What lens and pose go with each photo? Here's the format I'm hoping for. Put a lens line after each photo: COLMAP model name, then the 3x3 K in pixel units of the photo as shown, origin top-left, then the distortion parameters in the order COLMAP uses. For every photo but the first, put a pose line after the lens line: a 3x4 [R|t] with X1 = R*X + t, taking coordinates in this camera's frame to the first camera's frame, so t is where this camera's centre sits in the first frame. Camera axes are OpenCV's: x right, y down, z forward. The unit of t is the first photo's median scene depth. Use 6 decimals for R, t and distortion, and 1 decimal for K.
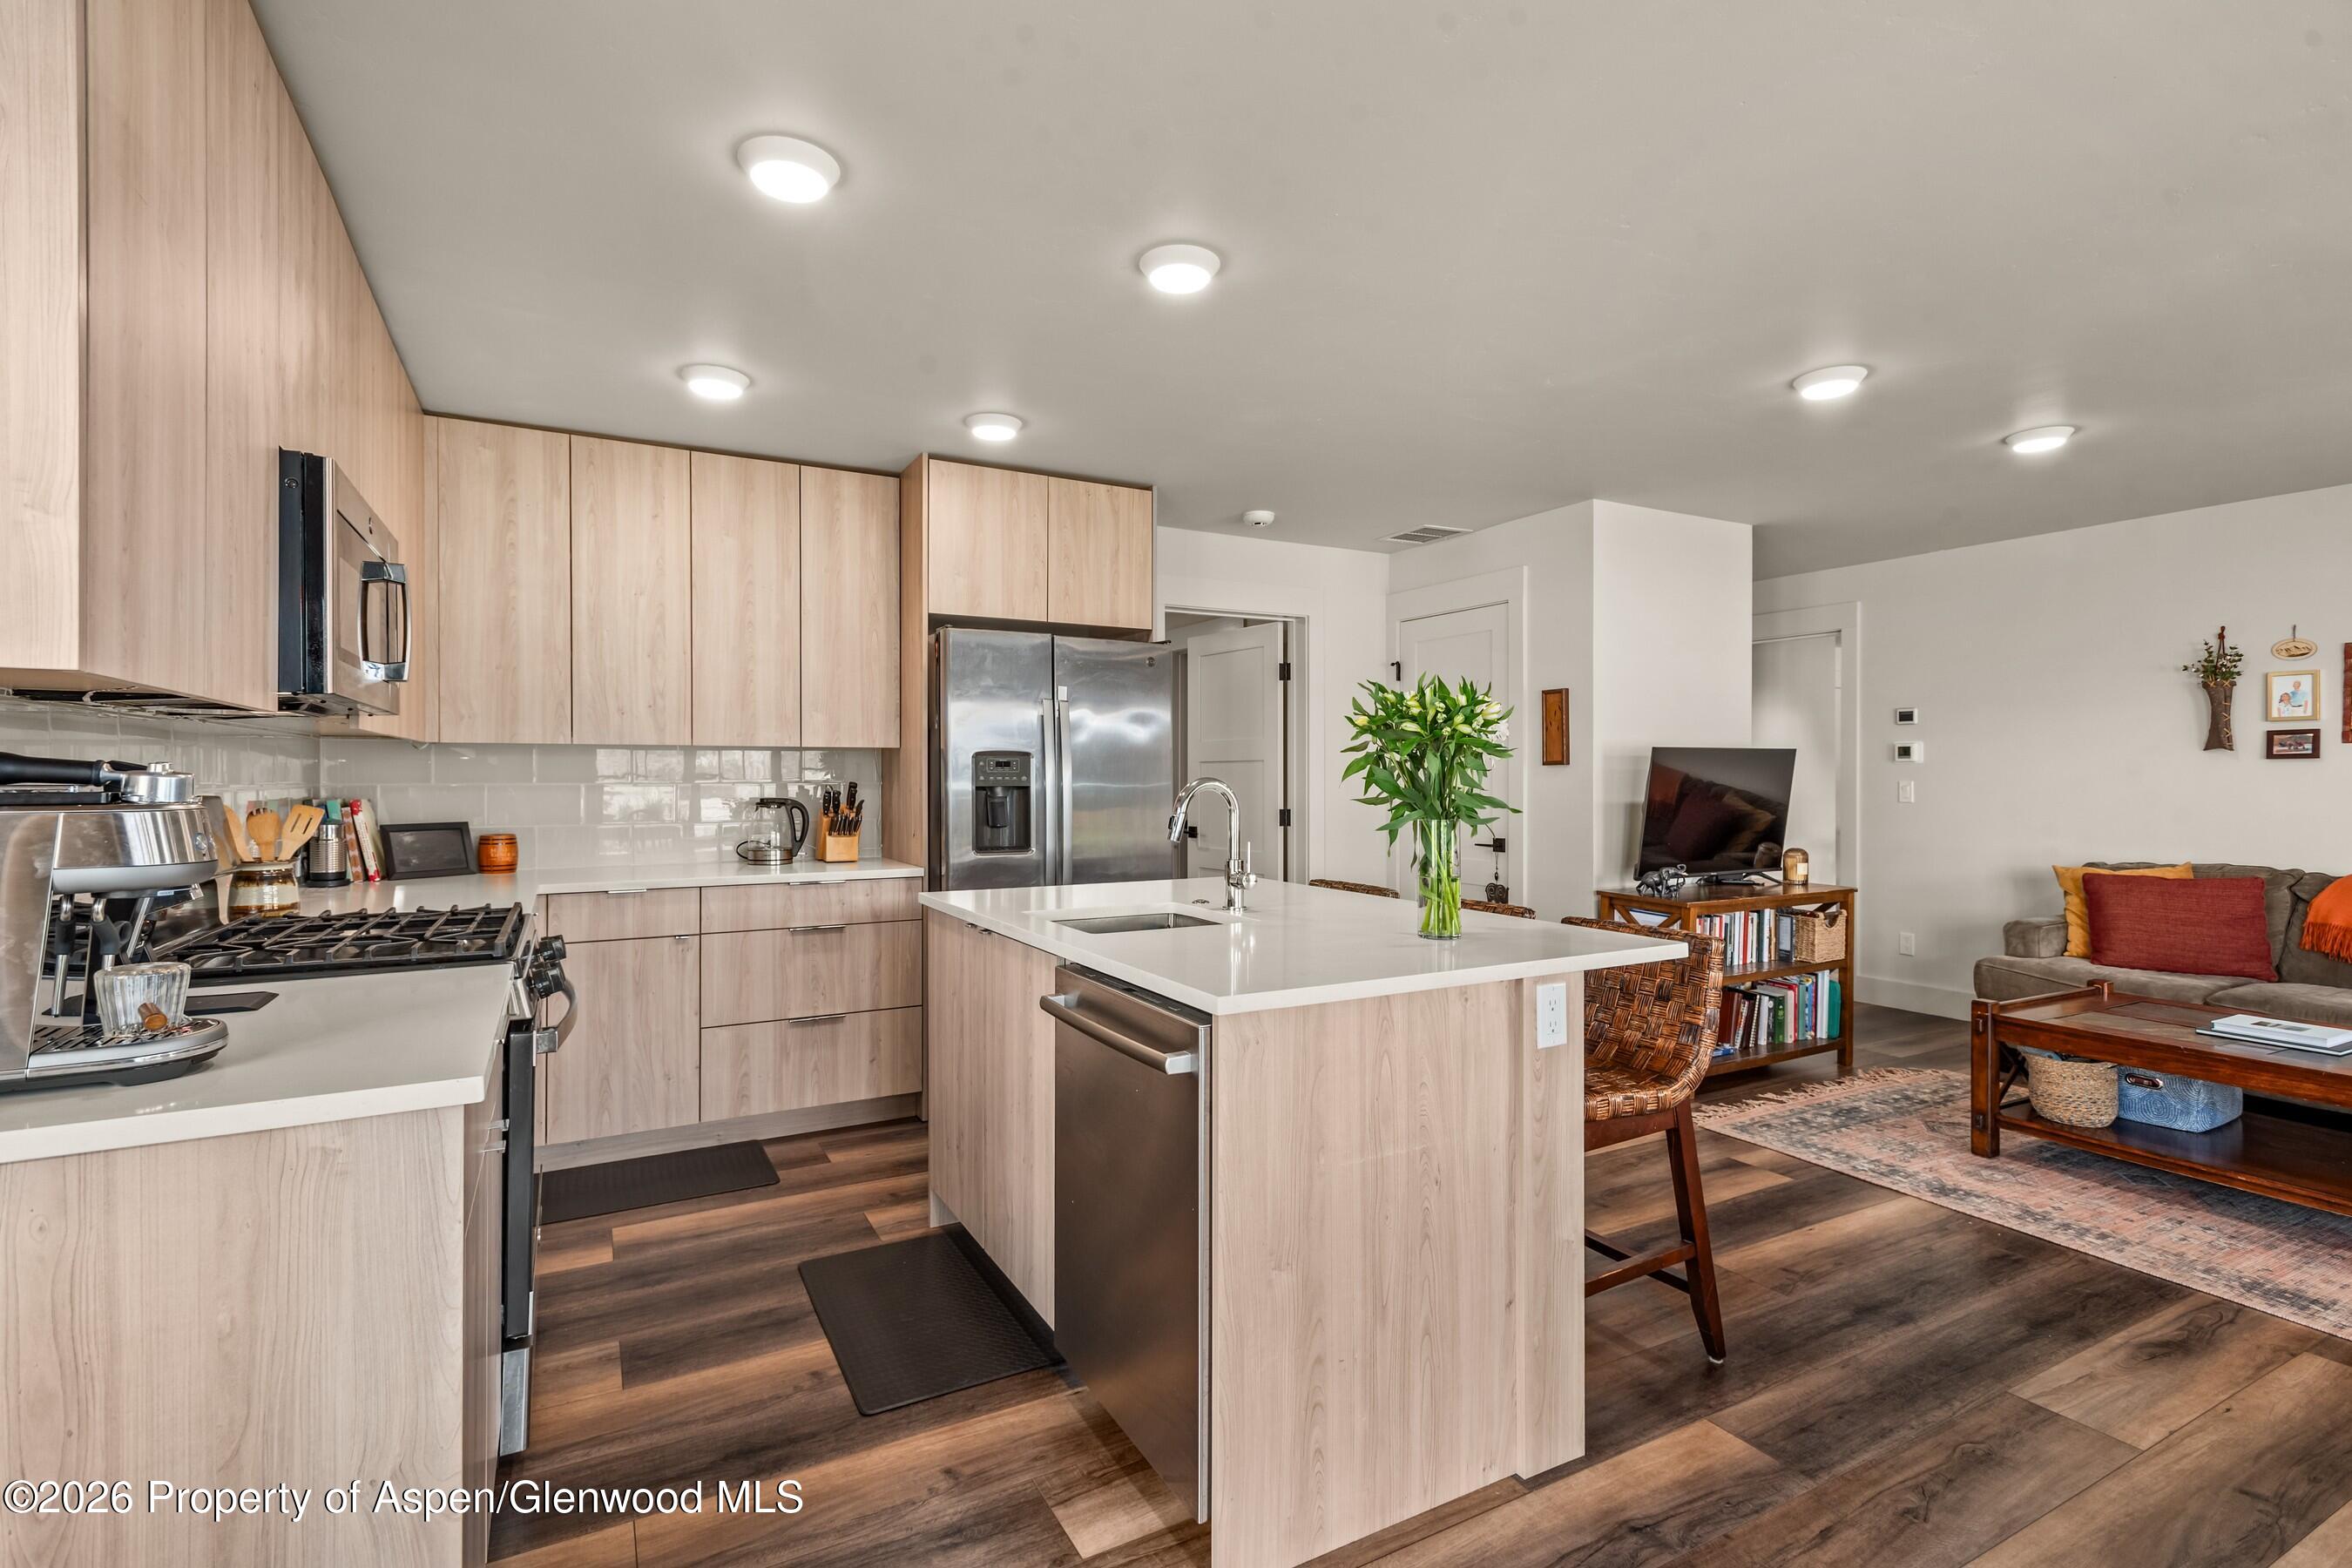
lens RADIAL K [[1080.1, 0, 1176.4], [0, 1080.1, 776.2], [0, 0, 1]] dist [0.005244, -0.000382]
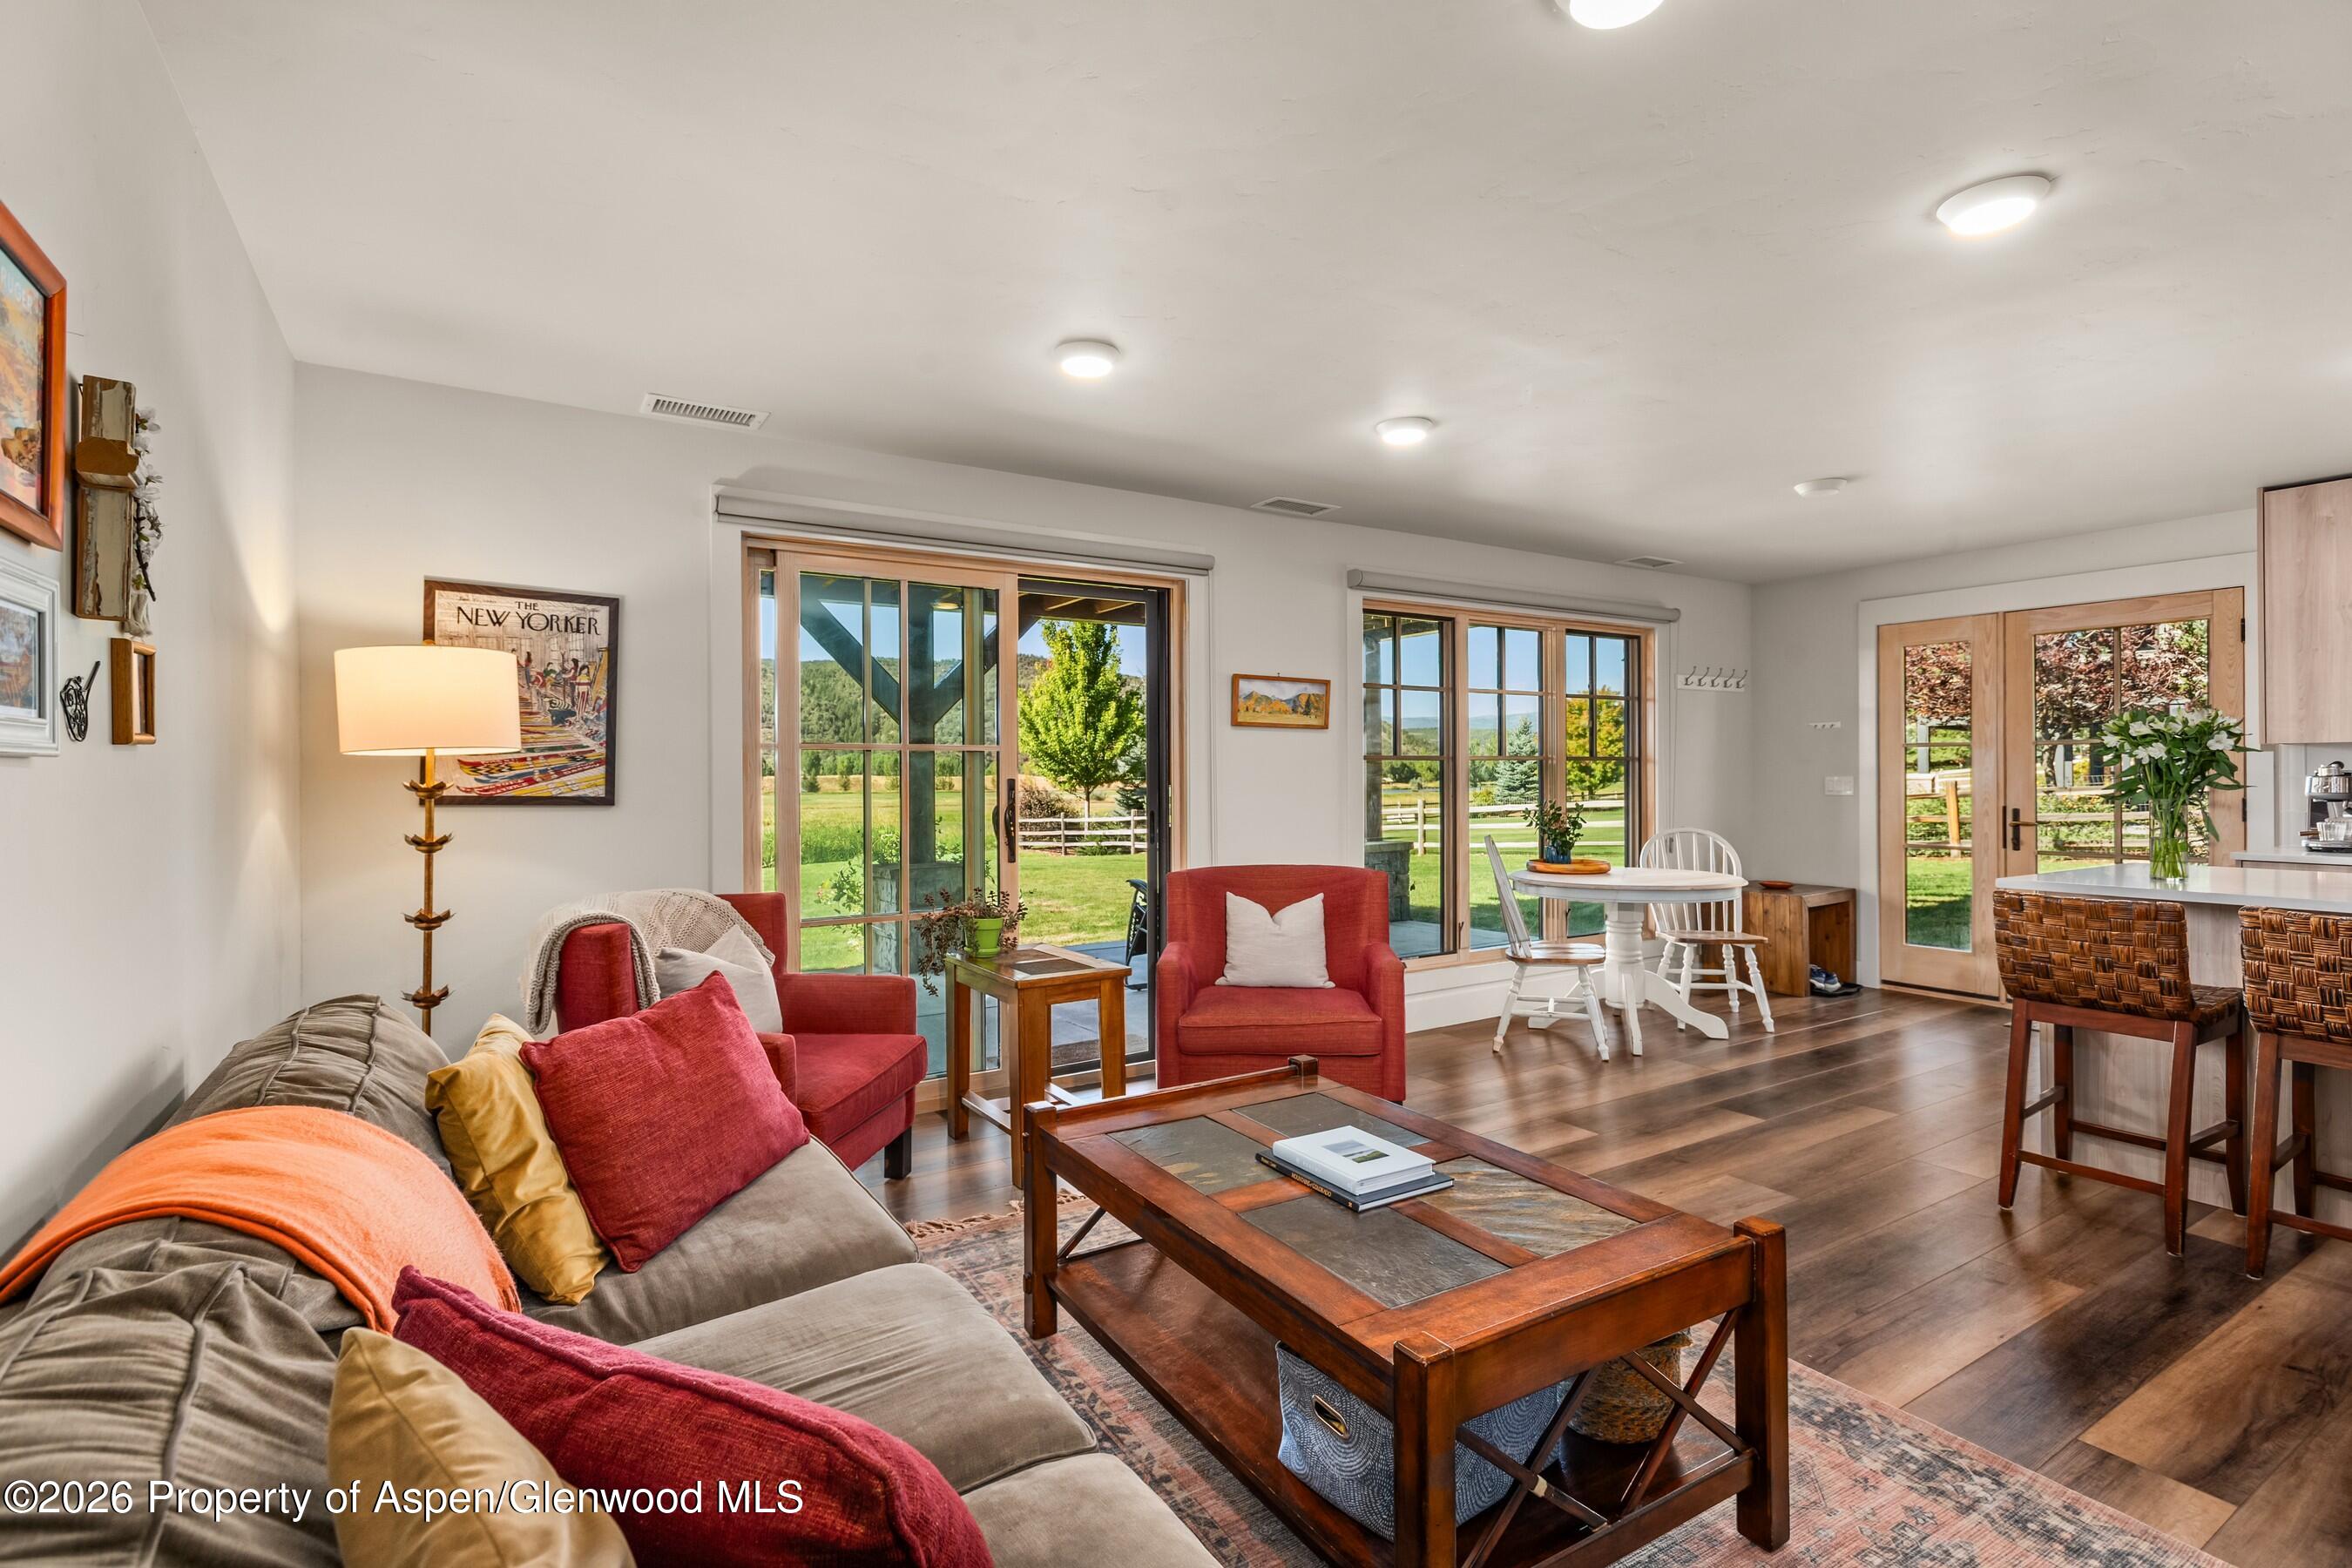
lens RADIAL K [[1080.1, 0, 1176.4], [0, 1080.1, 776.2], [0, 0, 1]] dist [0.005244, -0.000382]
pose [[-0.997763, 0.005390, -0.066626, 0.864916], [0.005237, 0.999983, 0.002465, -0.001262], [0.066638, 0.002110, -0.997775, 1.221680]]
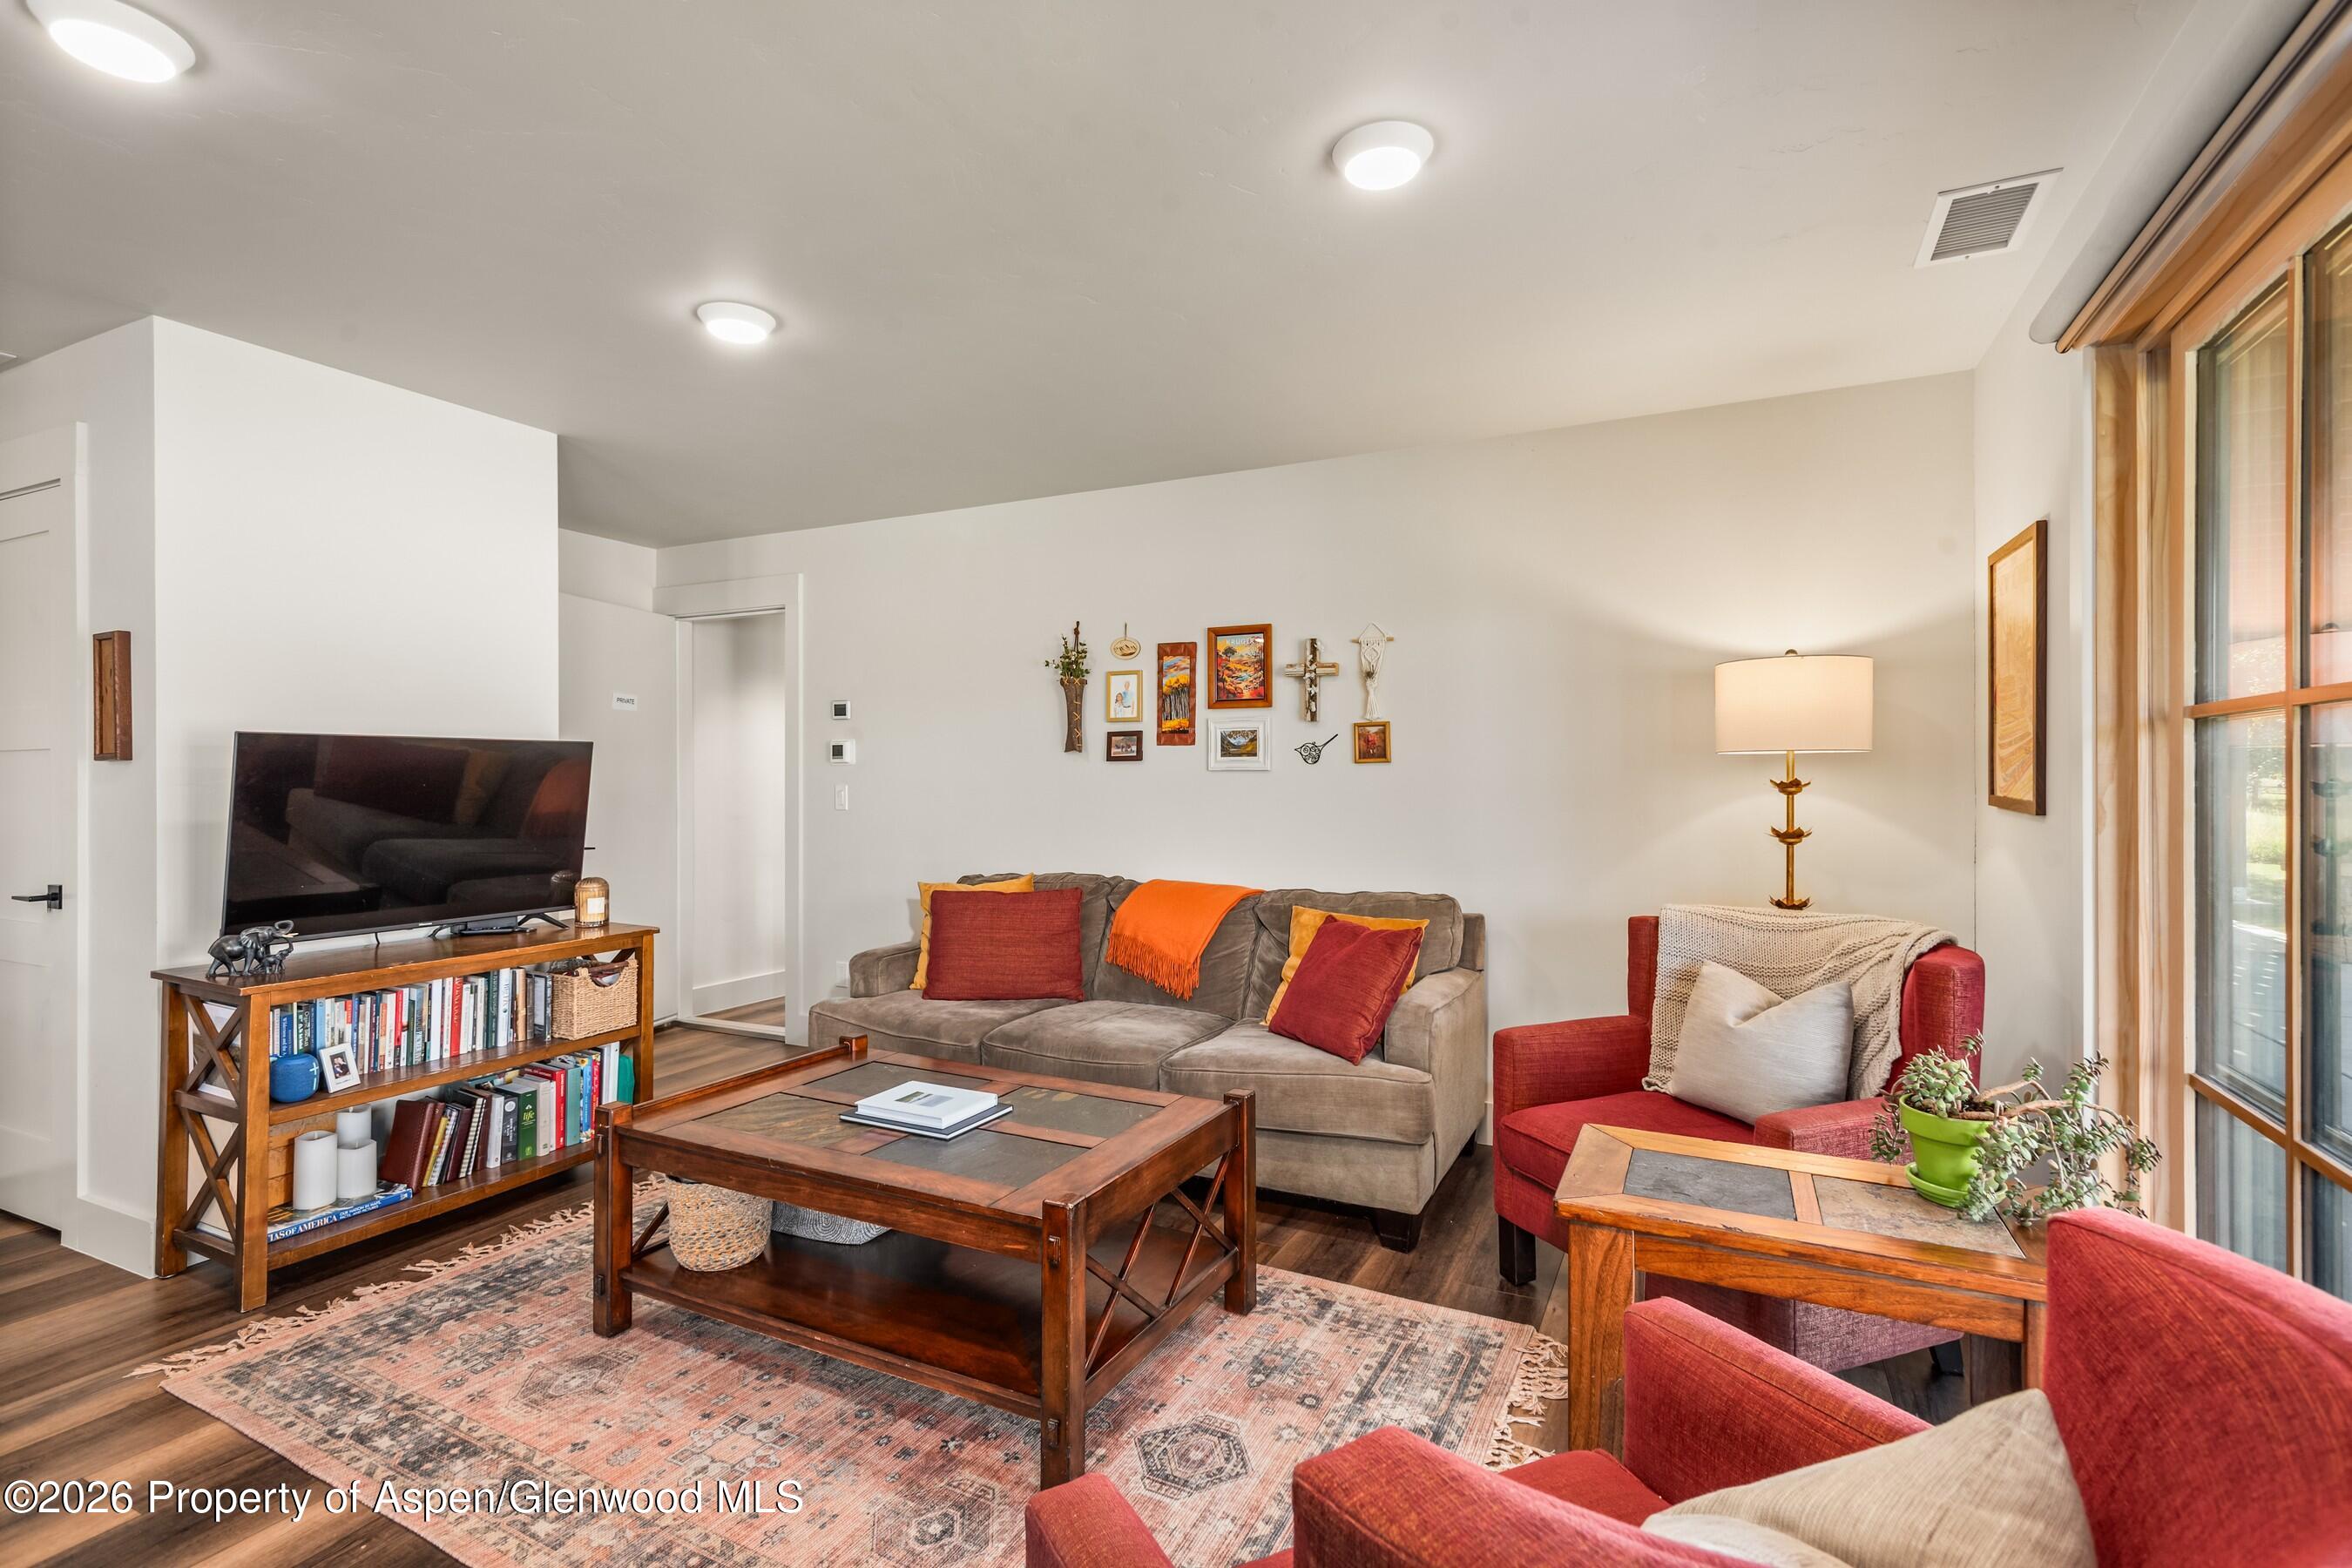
lens RADIAL K [[1080.1, 0, 1176.4], [0, 1080.1, 776.2], [0, 0, 1]] dist [0.005244, -0.000382]
pose [[0.816602, 0.001840, 0.577198, 0.530469], [0.000871, 0.999990, -0.004421, 0.001747], [-0.577200, 0.004113, 0.816592, 0.193316]]
